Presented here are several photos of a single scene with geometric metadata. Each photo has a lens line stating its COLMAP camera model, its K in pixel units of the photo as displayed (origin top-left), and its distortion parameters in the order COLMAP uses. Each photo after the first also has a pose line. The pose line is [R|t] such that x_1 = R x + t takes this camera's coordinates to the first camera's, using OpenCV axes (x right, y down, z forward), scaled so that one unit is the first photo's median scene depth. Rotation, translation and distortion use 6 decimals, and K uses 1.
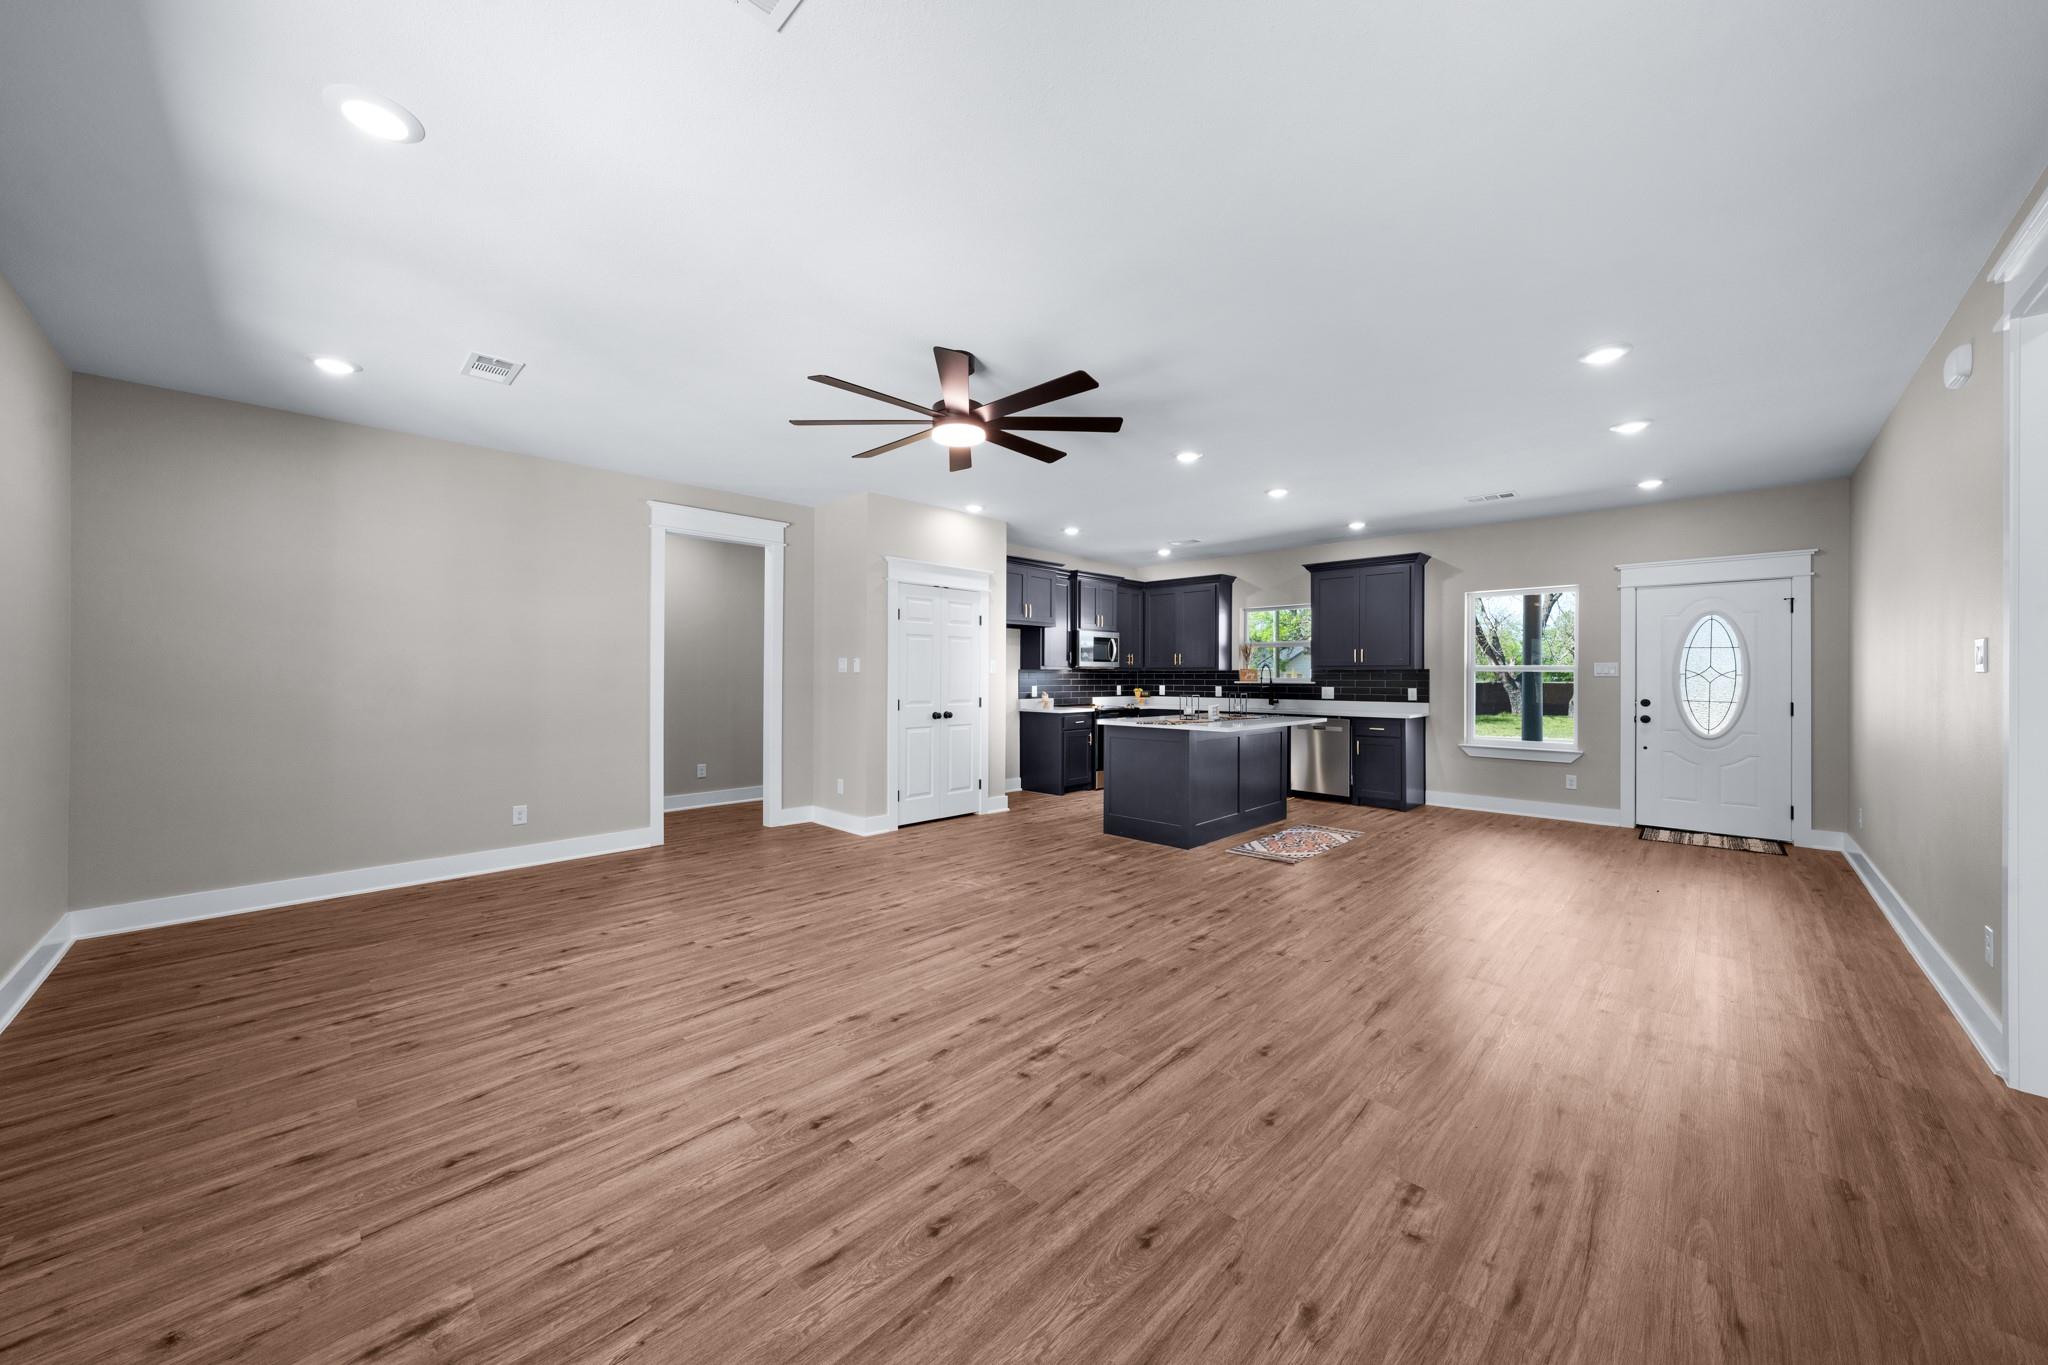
lens RADIAL K [[719.1, 0, 1022.4], [0, 719.1, 676.0], [0, 0, 1]] dist [-0.002351, 0.000702]
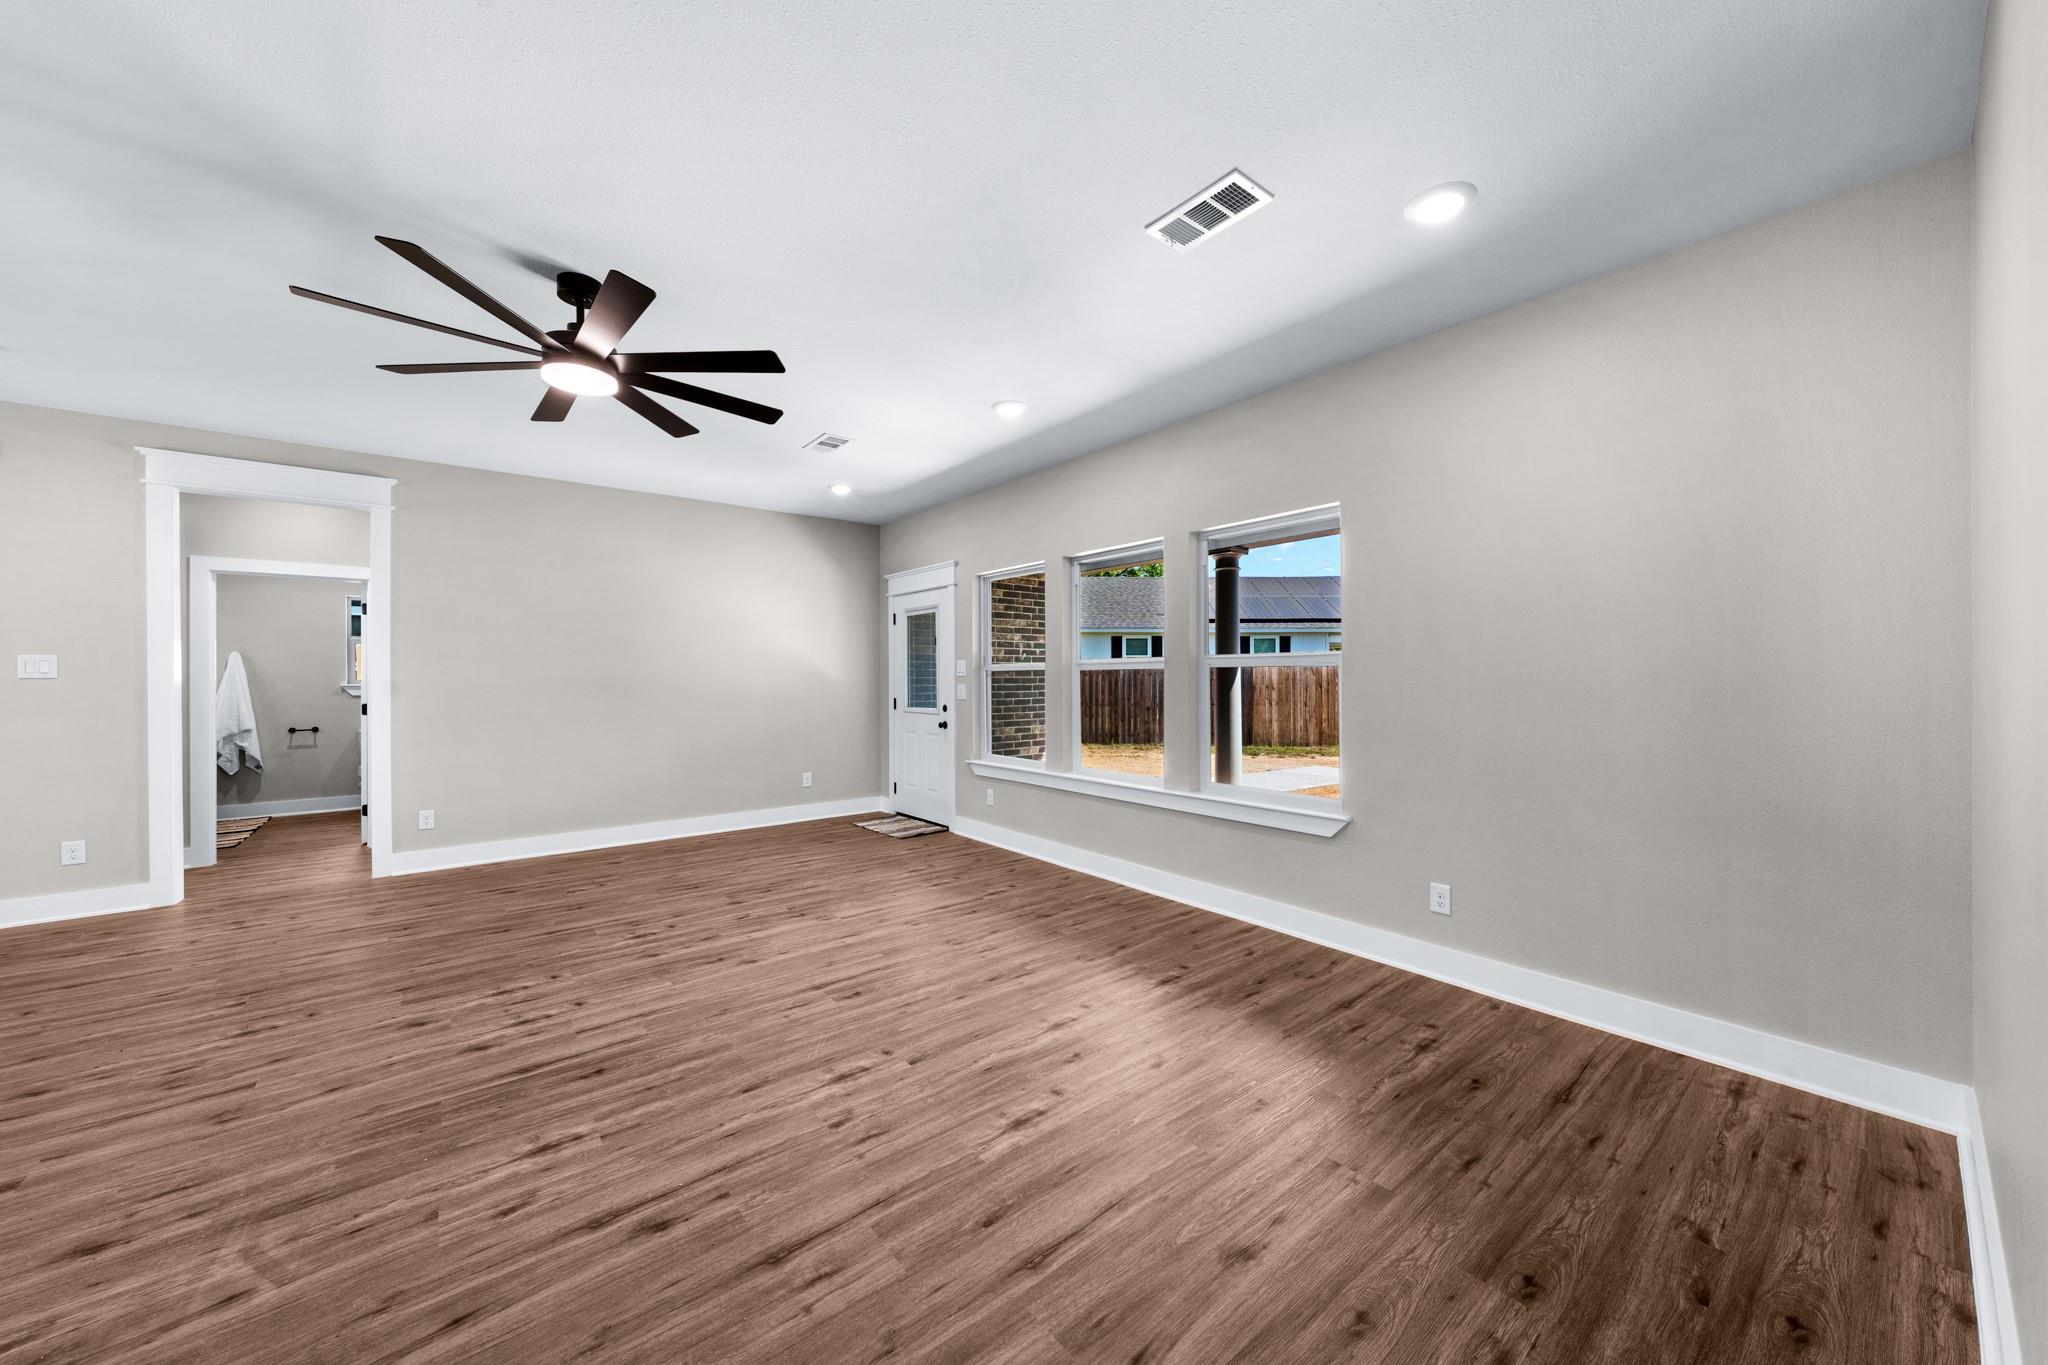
lens RADIAL K [[719.1, 0, 1014.4], [0, 719.1, 681.3], [0, 0, 1]] dist [-0.002351, 0.000702]
pose [[-0.991990, 0.002127, 0.126299, -0.572593], [0.003179, 0.999962, 0.008124, -0.002352], [-0.126277, 0.008461, -0.991959, 1.481963]]
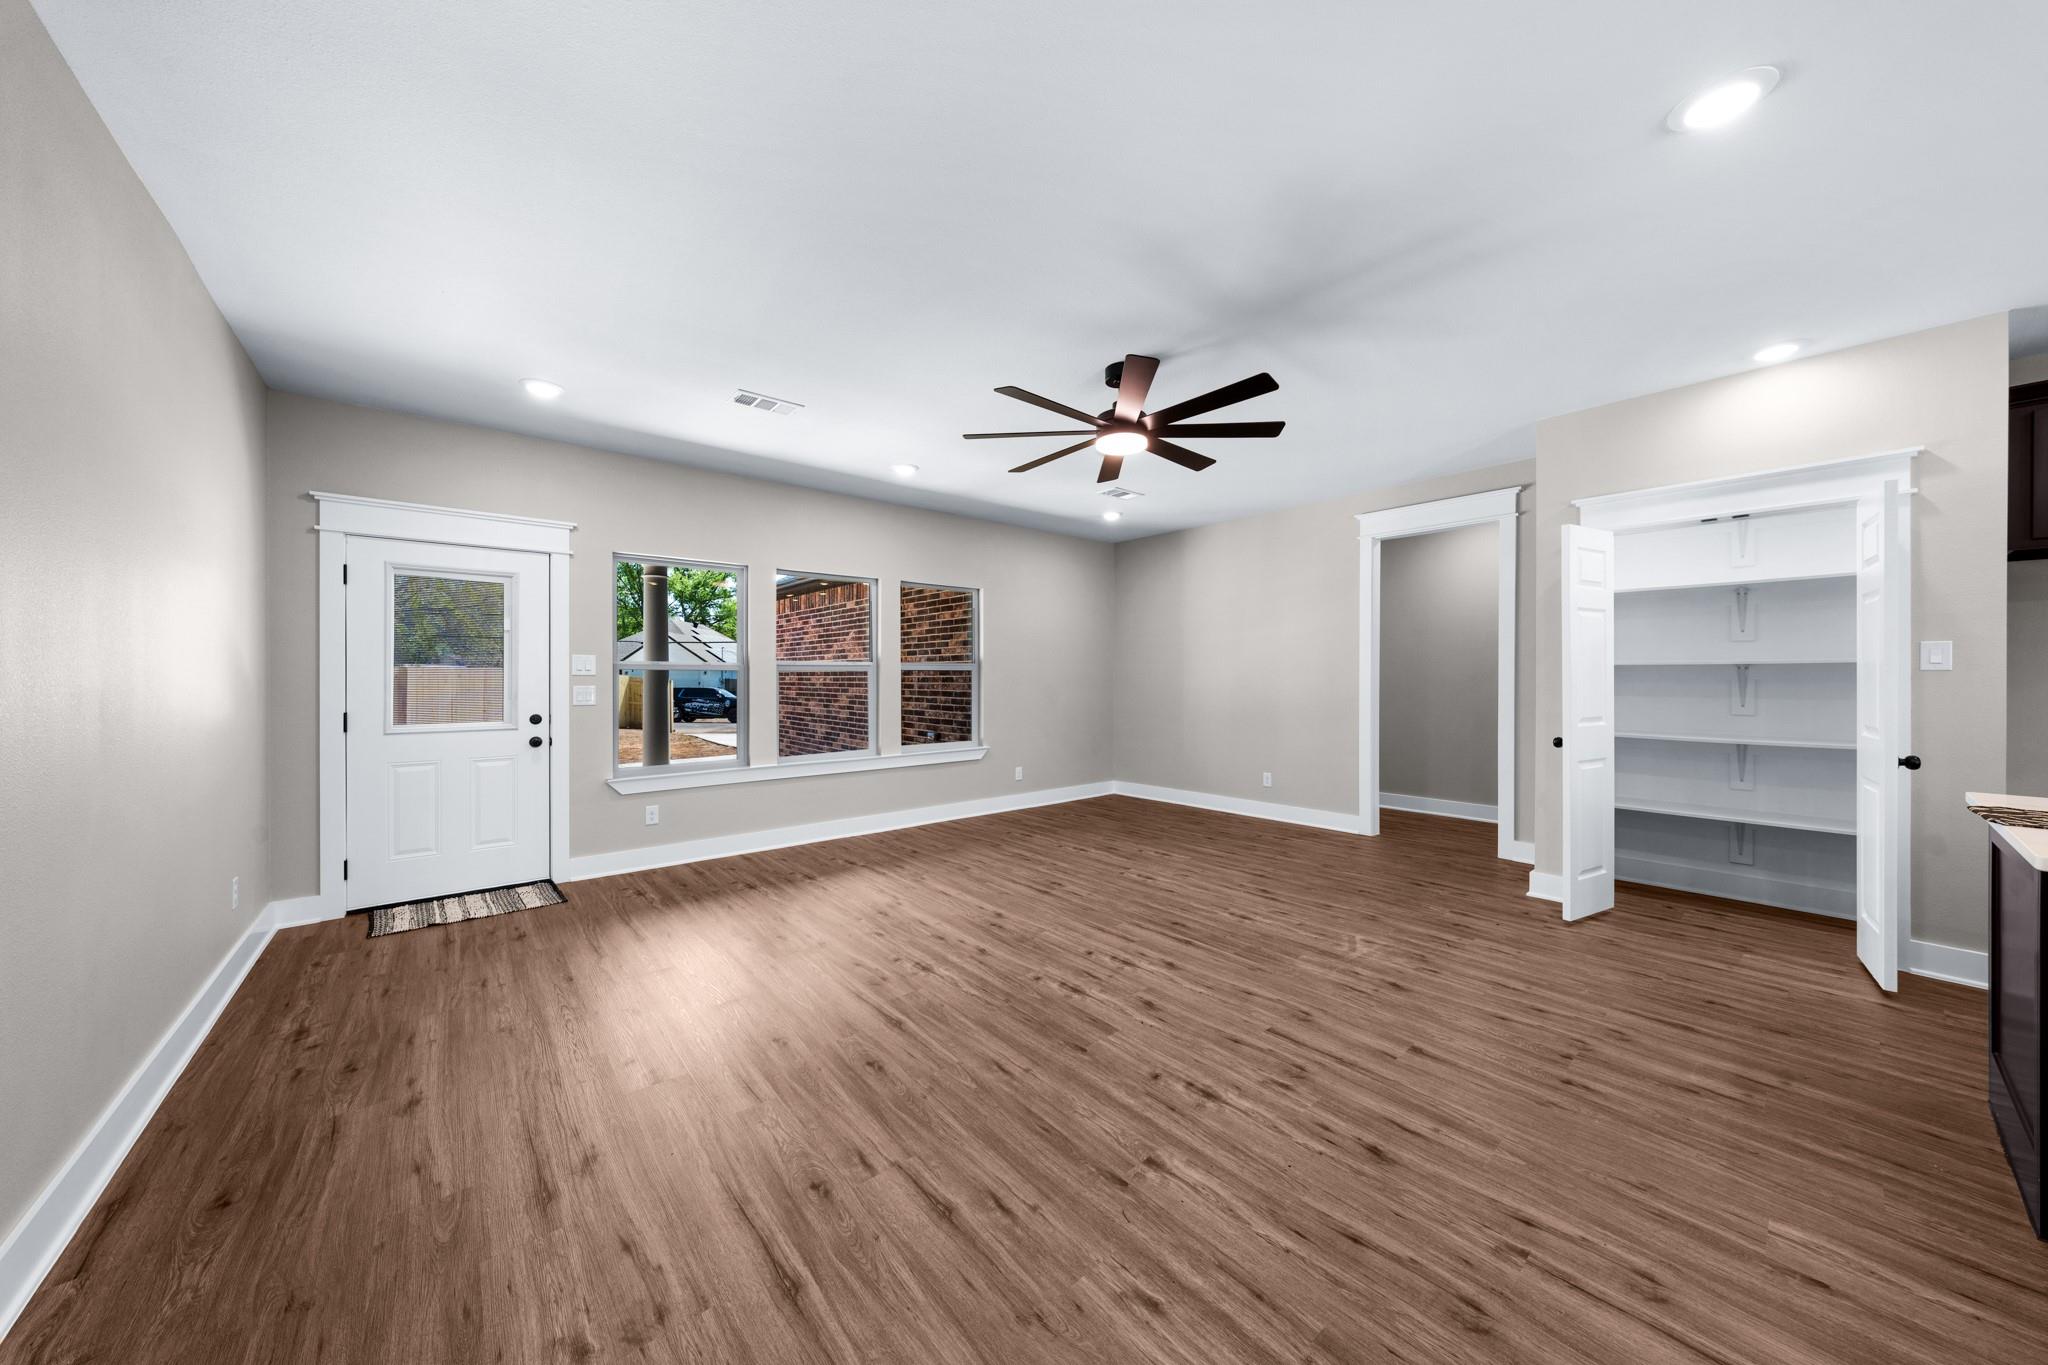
lens RADIAL K [[689.6, 0, 1011.9], [0, 689.6, 674.7], [0, 0, 1]] dist [0.001222, 0.000260]
pose [[-0.106292, -0.003529, -0.994329, 0.784494], [-0.000162, 0.999994, -0.003531, 0.001795], [0.994335, -0.000214, -0.106292, 0.812261]]
